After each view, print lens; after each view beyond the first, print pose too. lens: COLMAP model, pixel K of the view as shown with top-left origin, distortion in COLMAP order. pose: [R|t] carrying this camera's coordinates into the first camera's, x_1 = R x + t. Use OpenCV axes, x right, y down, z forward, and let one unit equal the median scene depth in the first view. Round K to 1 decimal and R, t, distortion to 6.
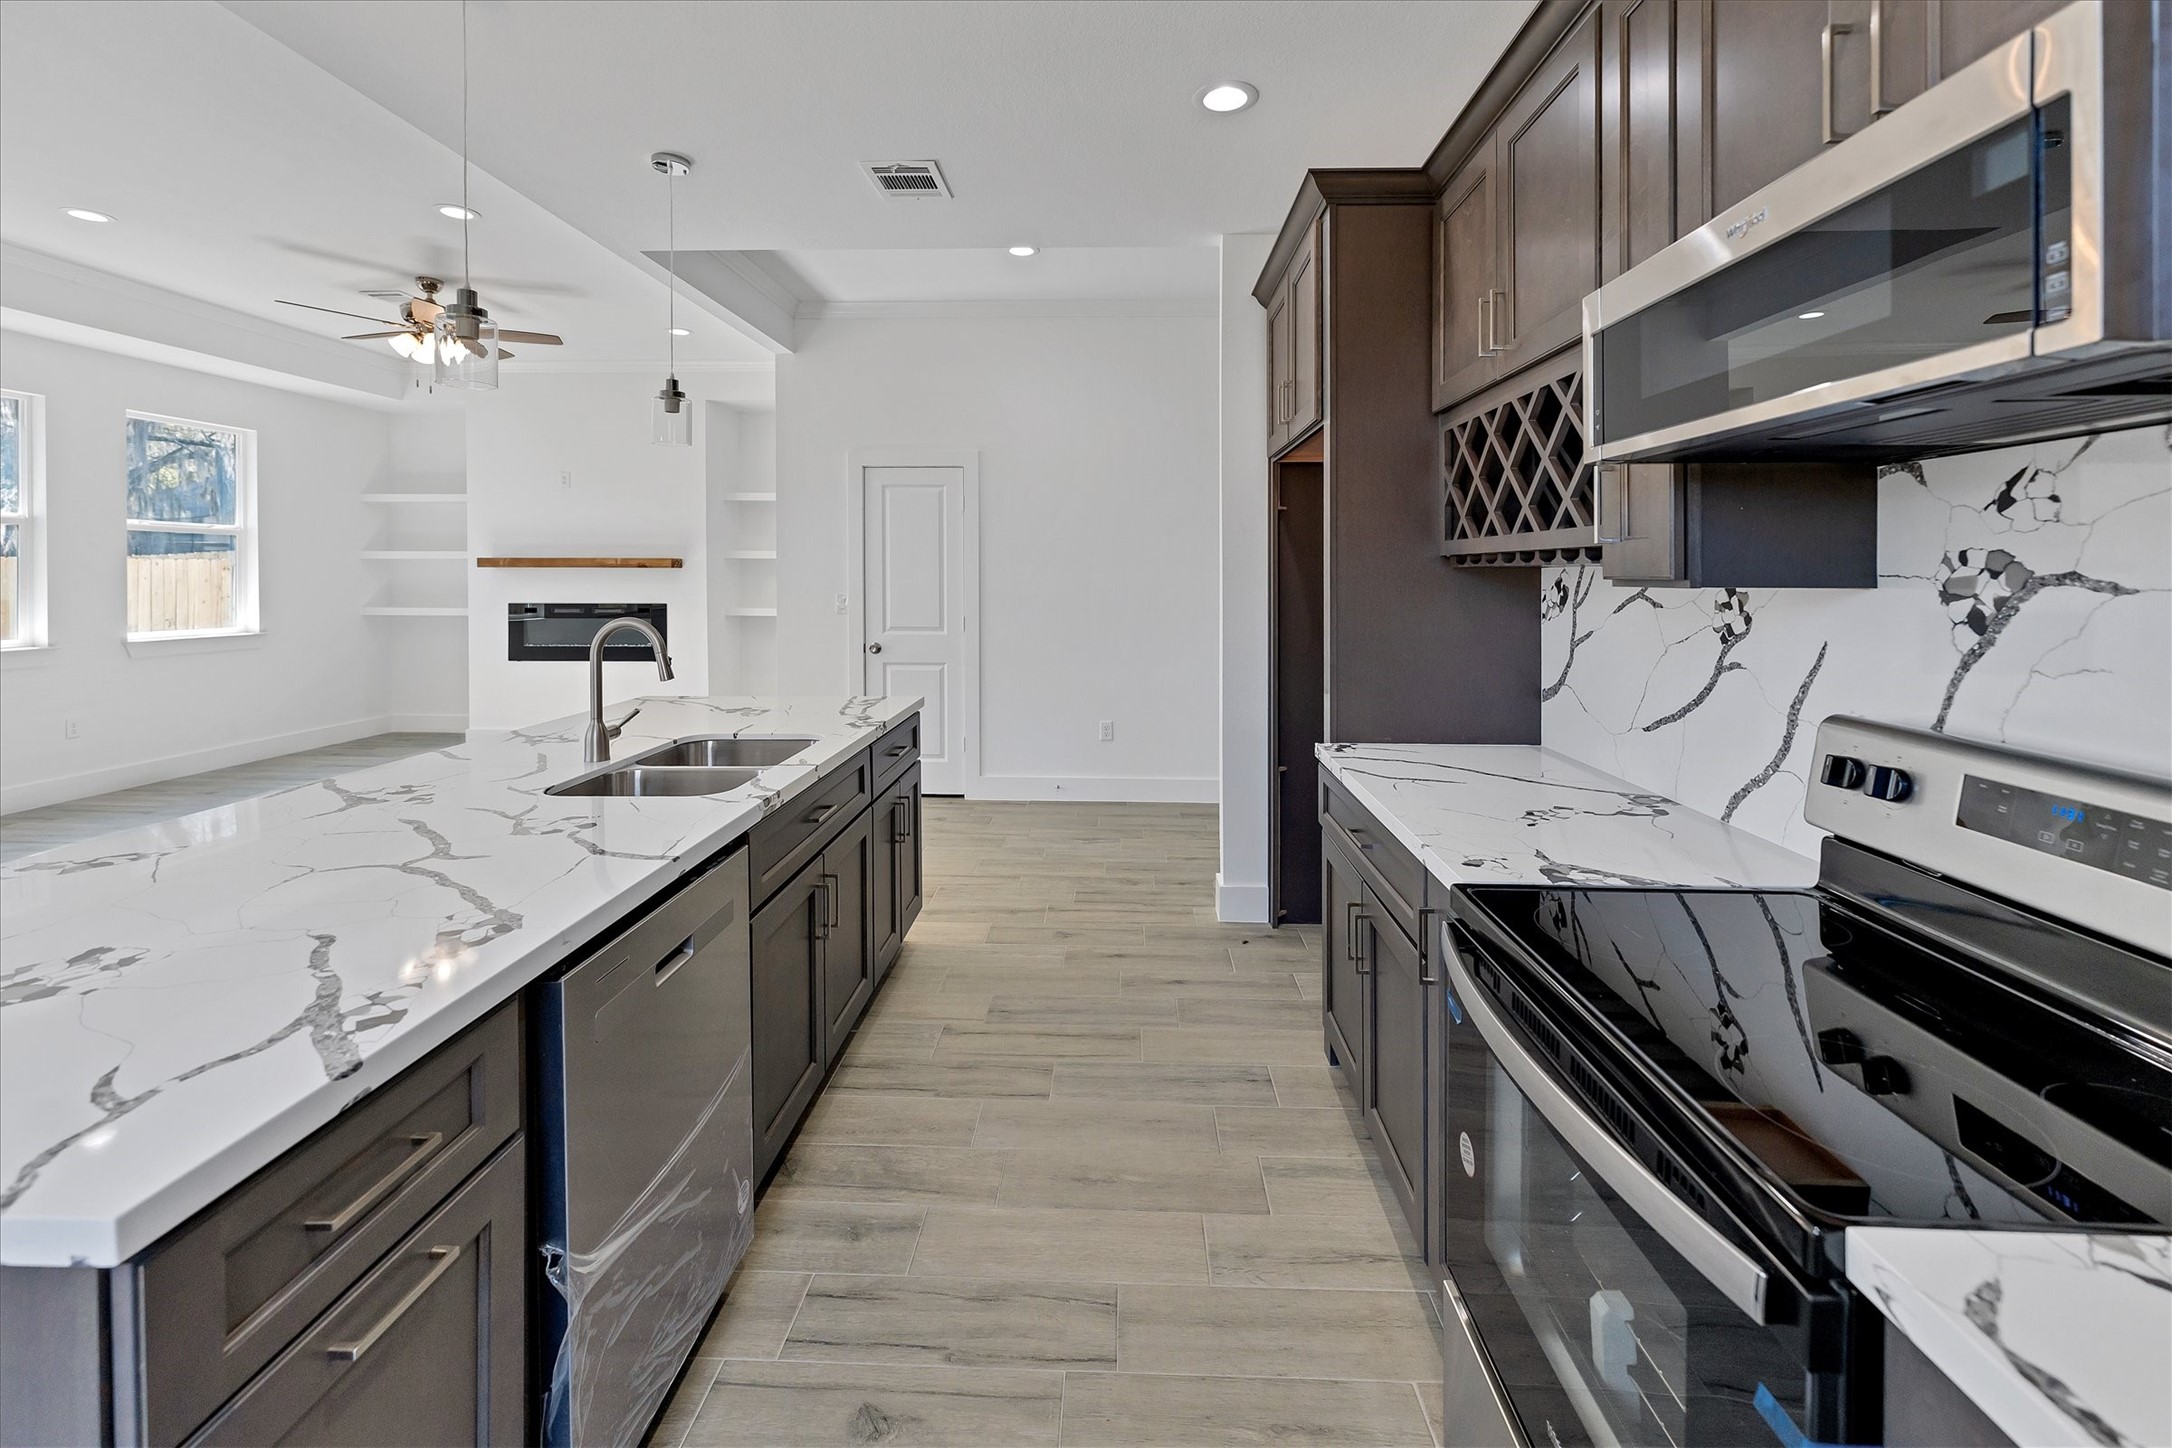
lens RADIAL K [[910.4, 0, 1089.7], [0, 910.4, 578.6], [0, 0, 1]] dist [-0.001070, 0.000941]
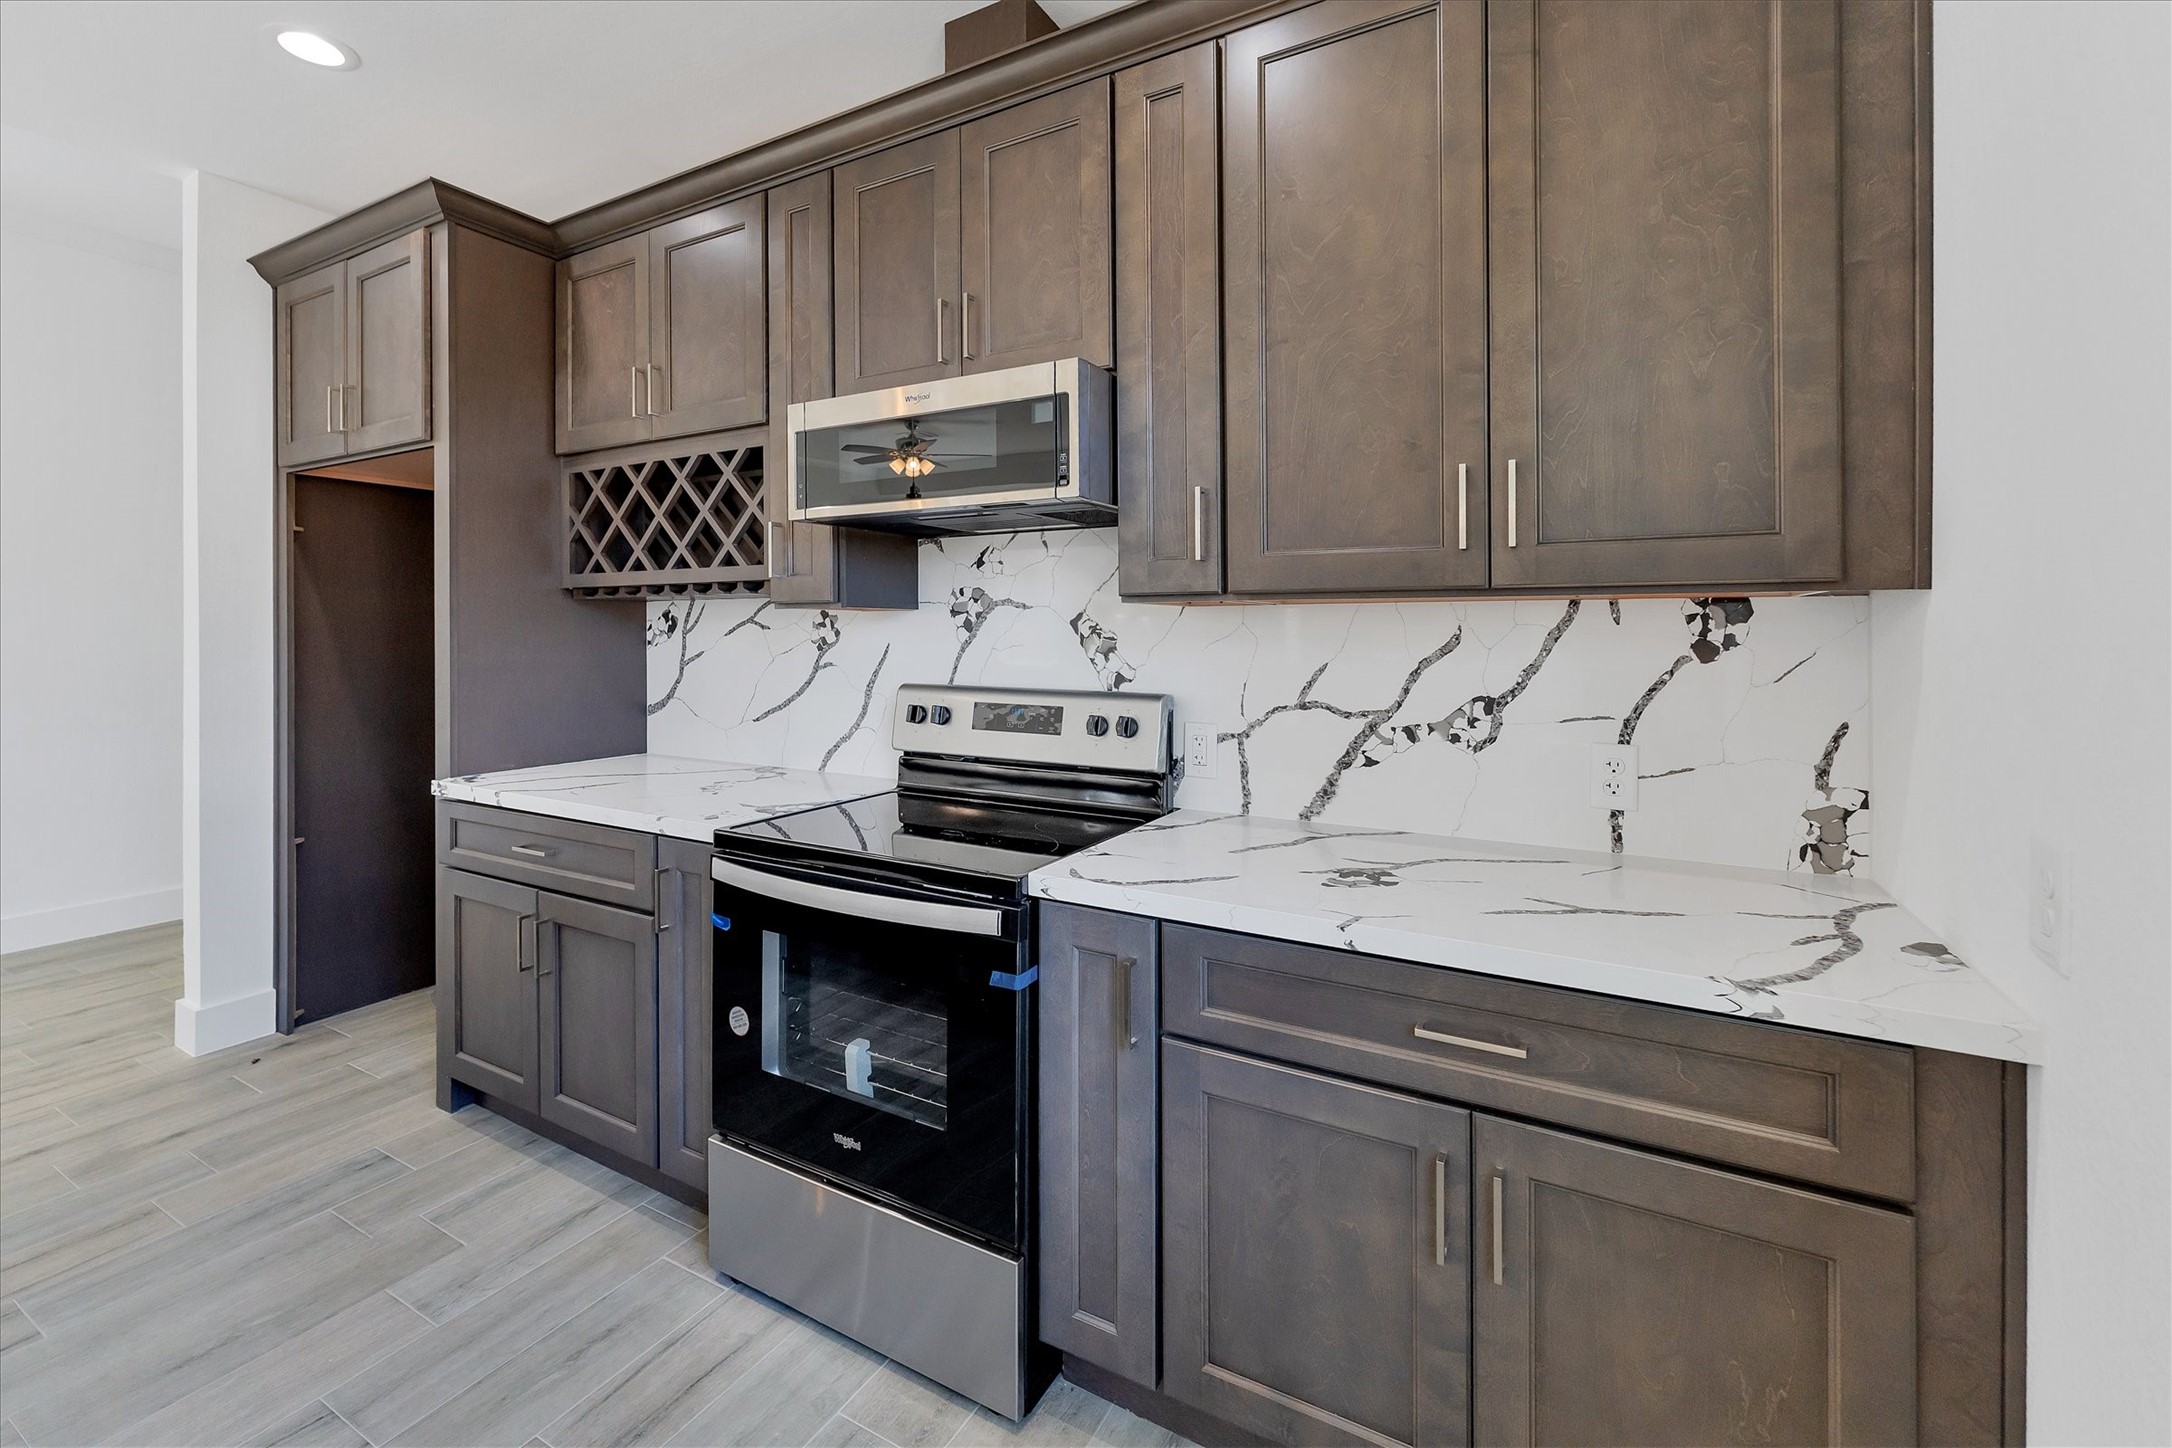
lens RADIAL K [[910.4, 0, 1104.6], [0, 910.4, 625.6], [0, 0, 1]] dist [-0.001070, 0.000941]
pose [[0.446505, 0.002807, 0.894777, -0.353320], [0.005882, 0.999964, -0.006072, 0.036089], [-0.894762, 0.007974, 0.446472, -0.060873]]
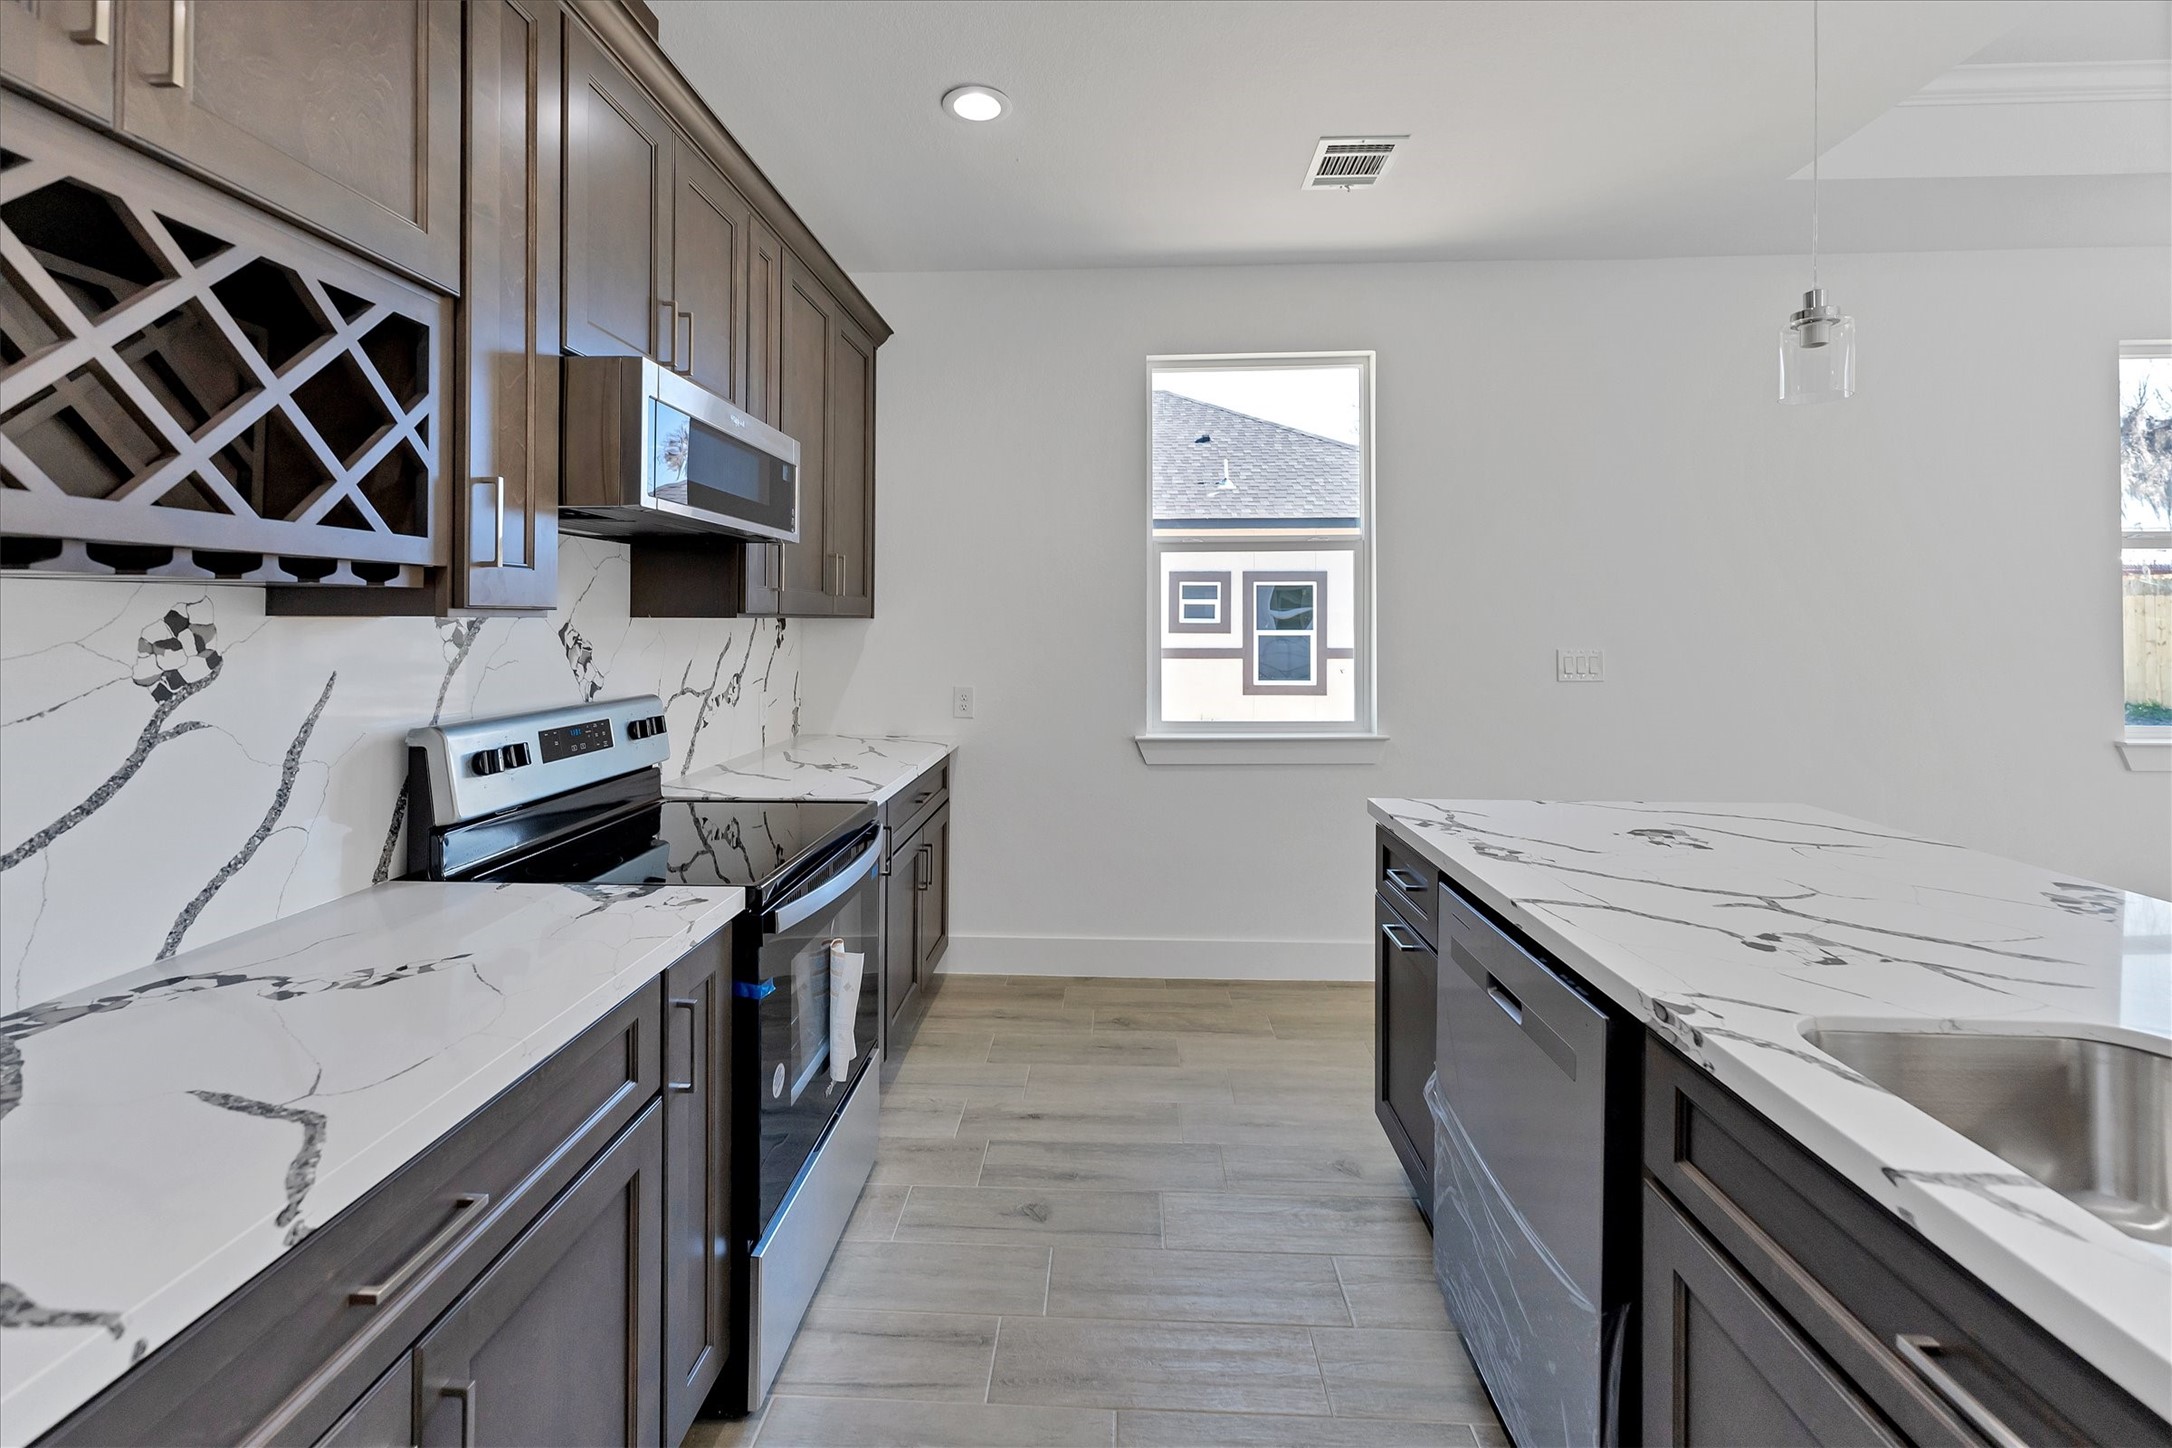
lens RADIAL K [[910.4, 0, 1043.9], [0, 910.4, 604.7], [0, 0, 1]] dist [-0.001070, 0.000941]
pose [[-0.998993, -0.006236, 0.044441, 0.002739], [-0.006725, 0.999918, -0.010854, 0.001945], [-0.044369, -0.011142, -0.998953, 1.401701]]
